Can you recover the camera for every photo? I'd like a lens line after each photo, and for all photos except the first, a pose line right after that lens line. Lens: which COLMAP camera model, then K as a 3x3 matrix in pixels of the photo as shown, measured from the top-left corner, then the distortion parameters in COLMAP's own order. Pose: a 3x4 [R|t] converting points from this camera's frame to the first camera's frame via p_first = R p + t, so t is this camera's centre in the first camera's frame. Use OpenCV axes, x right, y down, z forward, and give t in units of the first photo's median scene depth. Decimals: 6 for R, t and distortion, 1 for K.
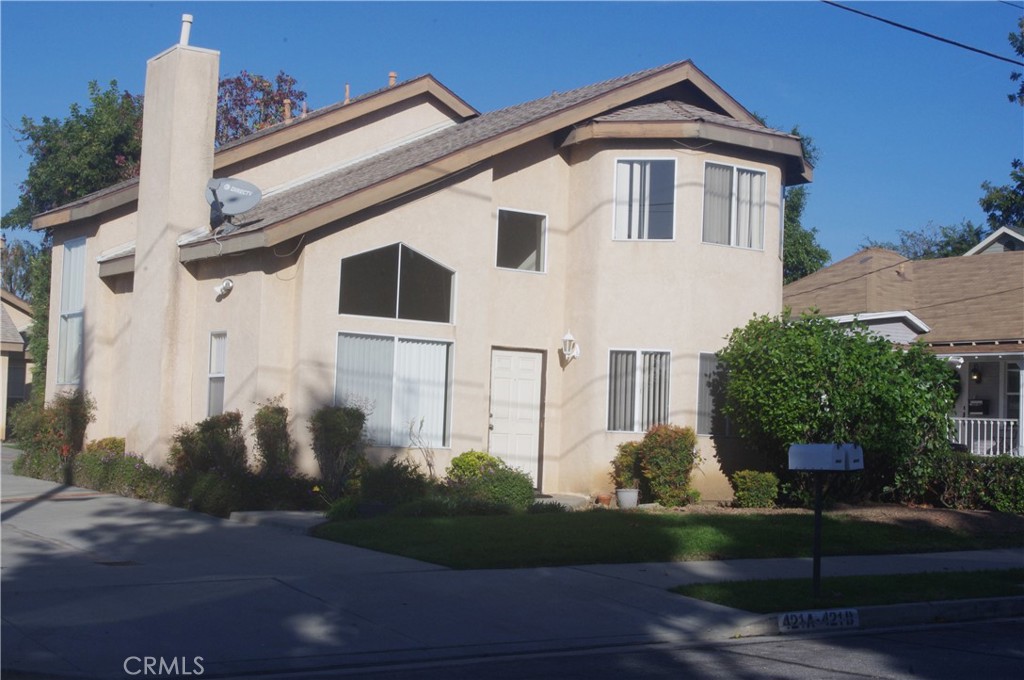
lens RADIAL K [[1433.4, 0, 512.0], [0, 1433.4, 340.0], [0, 0, 1]] dist [0.021950, 0.040740]
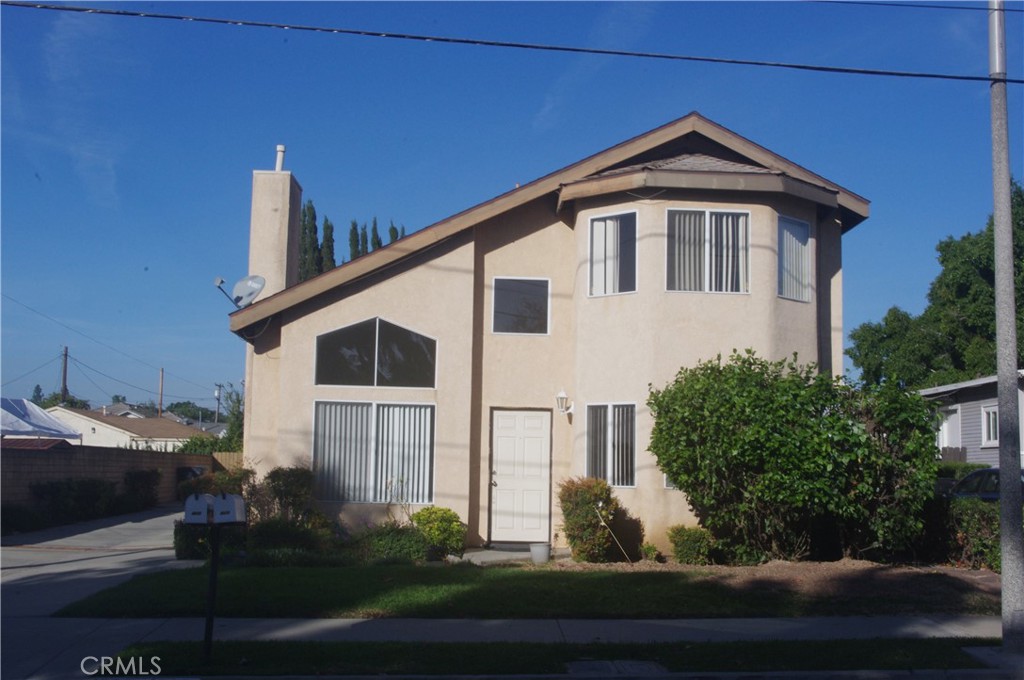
lens RADIAL K [[1187.6, 0, 512.0], [0, 1187.6, 340.0], [0, 0, 1]] dist [-0.004838, -0.000803]
pose [[0.873292, -0.076206, -0.481200, 0.430181], [0.044591, 0.996048, -0.076816, 0.023017], [0.485152, 0.045625, 0.873239, 0.240068]]
